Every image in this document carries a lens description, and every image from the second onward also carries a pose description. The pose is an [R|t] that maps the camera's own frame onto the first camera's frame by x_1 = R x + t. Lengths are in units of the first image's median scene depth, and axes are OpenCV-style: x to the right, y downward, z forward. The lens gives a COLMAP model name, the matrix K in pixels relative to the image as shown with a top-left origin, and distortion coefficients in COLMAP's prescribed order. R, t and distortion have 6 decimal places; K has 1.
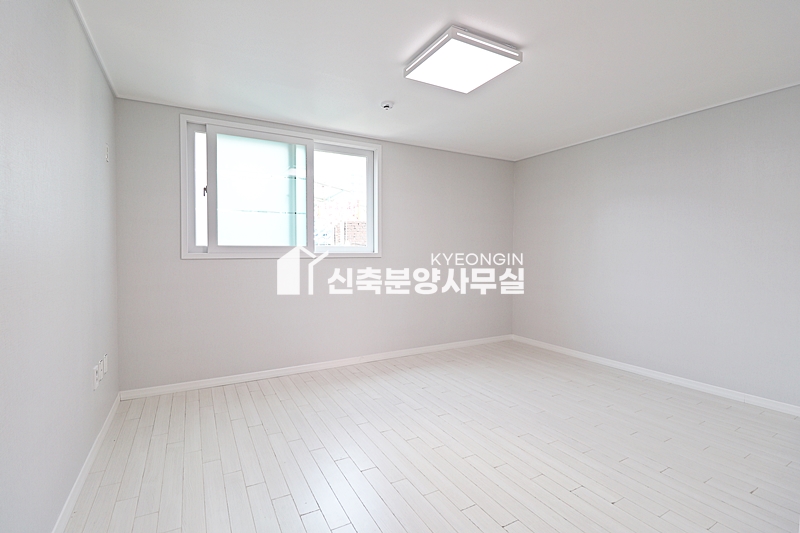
lens RADIAL K [[372.1, 0, 399.1], [0, 372.1, 261.7], [0, 0, 1]] dist [-0.000771, -0.013268]
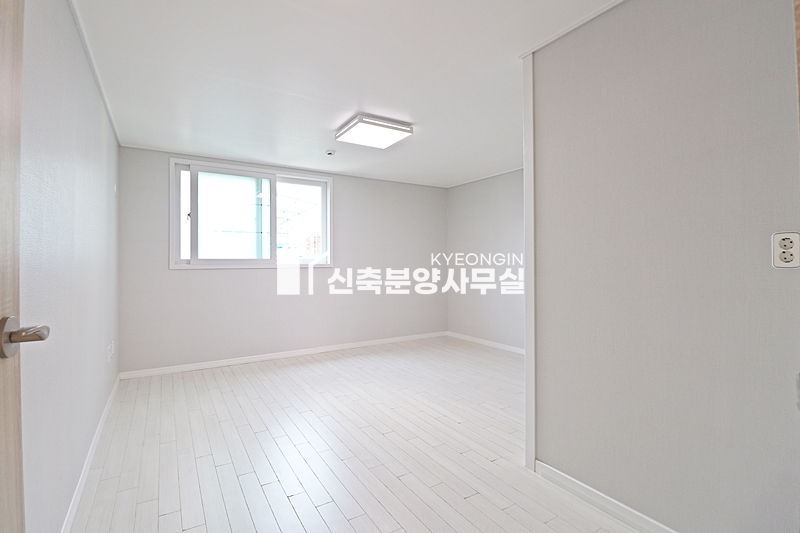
lens RADIAL K [[372.1, 0, 399.1], [0, 372.1, 261.7], [0, 0, 1]] dist [-0.000771, -0.013268]
pose [[0.998581, -0.005058, 0.053004, 0.131789], [0.006640, 0.999536, -0.029719, 0.009246], [-0.052830, 0.030029, 0.998152, -0.307429]]
